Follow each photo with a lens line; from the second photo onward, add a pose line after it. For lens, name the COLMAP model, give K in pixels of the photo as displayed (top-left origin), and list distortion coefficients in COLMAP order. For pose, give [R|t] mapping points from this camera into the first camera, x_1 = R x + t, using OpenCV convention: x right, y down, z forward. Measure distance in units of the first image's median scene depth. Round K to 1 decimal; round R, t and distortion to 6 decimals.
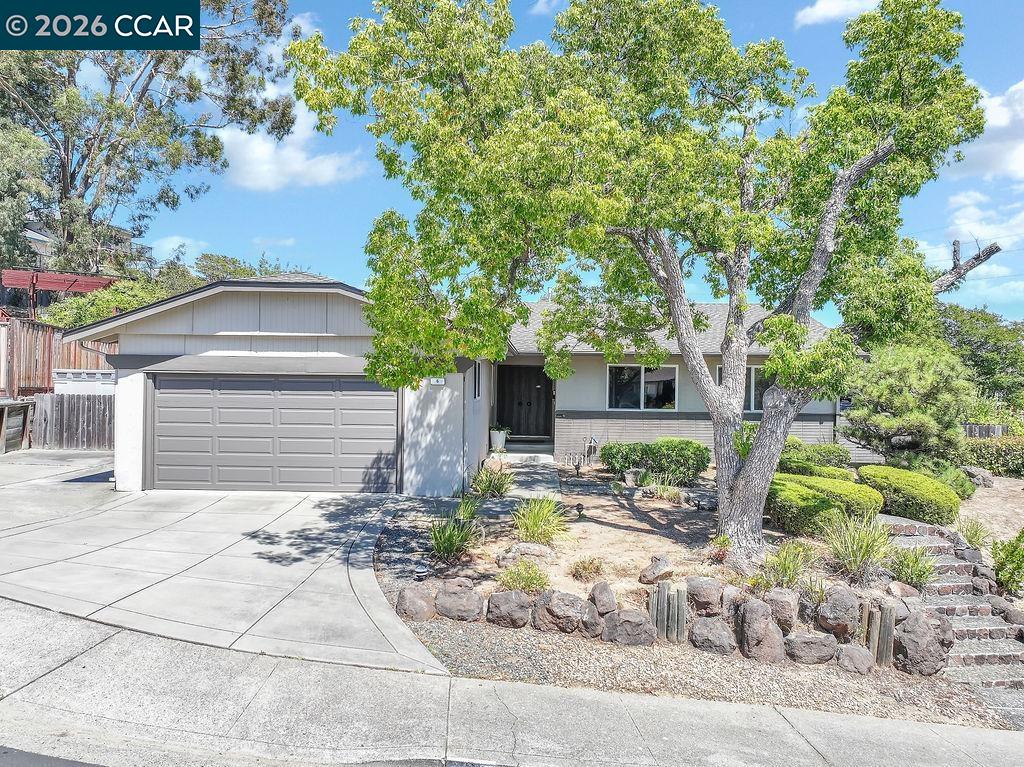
lens RADIAL K [[738.5, 0, 512.0], [0, 738.5, 383.5], [0, 0, 1]] dist [-0.004915, 0.014408]
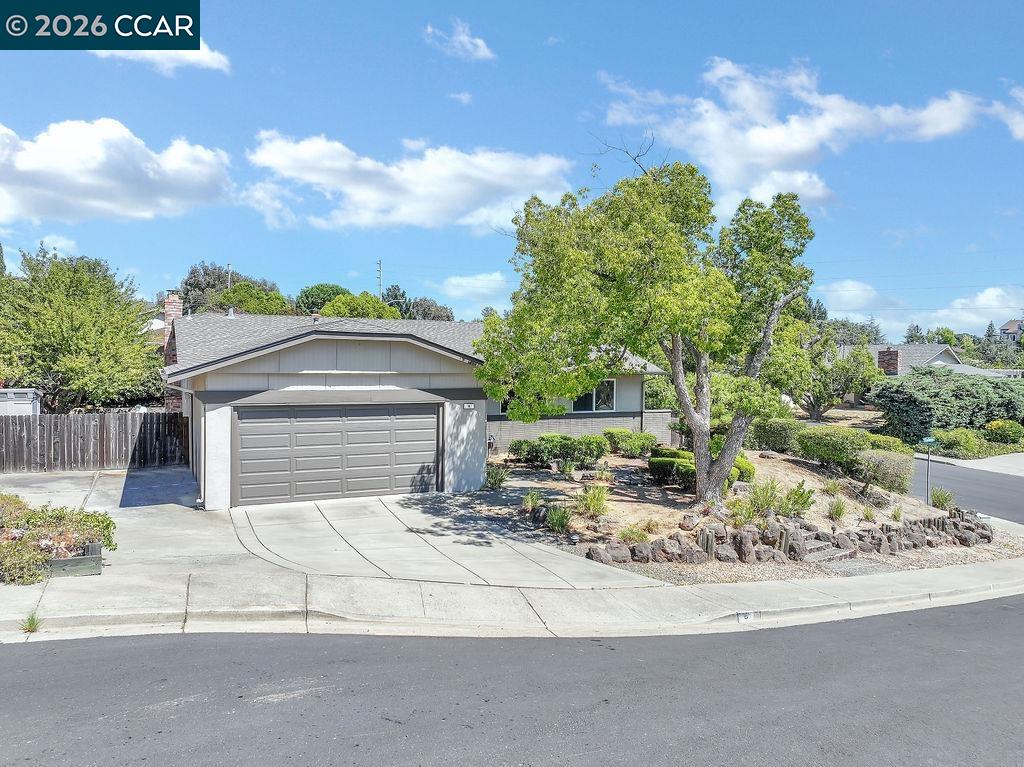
lens RADIAL K [[738.5, 0, 512.0], [0, 738.5, 383.5], [0, 0, 1]] dist [-0.004915, 0.014408]
pose [[0.880979, -0.016600, 0.472865, -0.667713], [-0.001475, 0.999283, 0.037826, -0.095713], [-0.473154, -0.034022, 0.880323, -0.224035]]
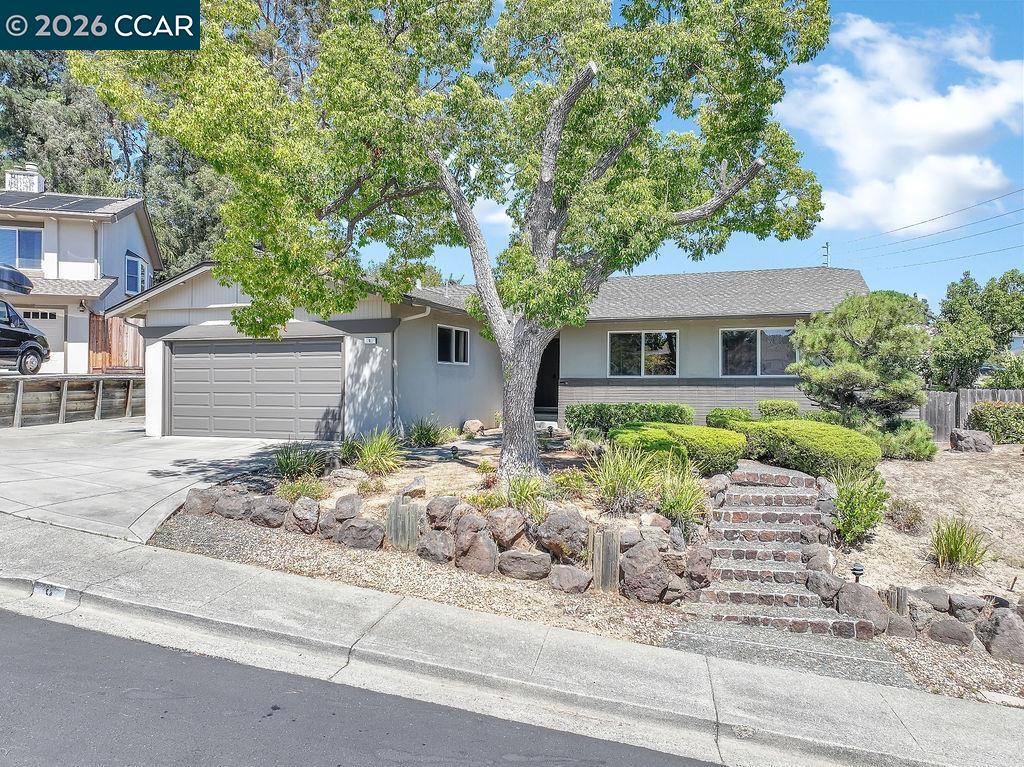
lens RADIAL K [[738.5, 0, 512.0], [0, 738.5, 383.5], [0, 0, 1]] dist [-0.004915, 0.014408]
pose [[0.951048, -0.009059, -0.308912, 0.446484], [0.008000, 0.999957, -0.004697, 0.068385], [0.308941, 0.001996, 0.951079, 0.005059]]
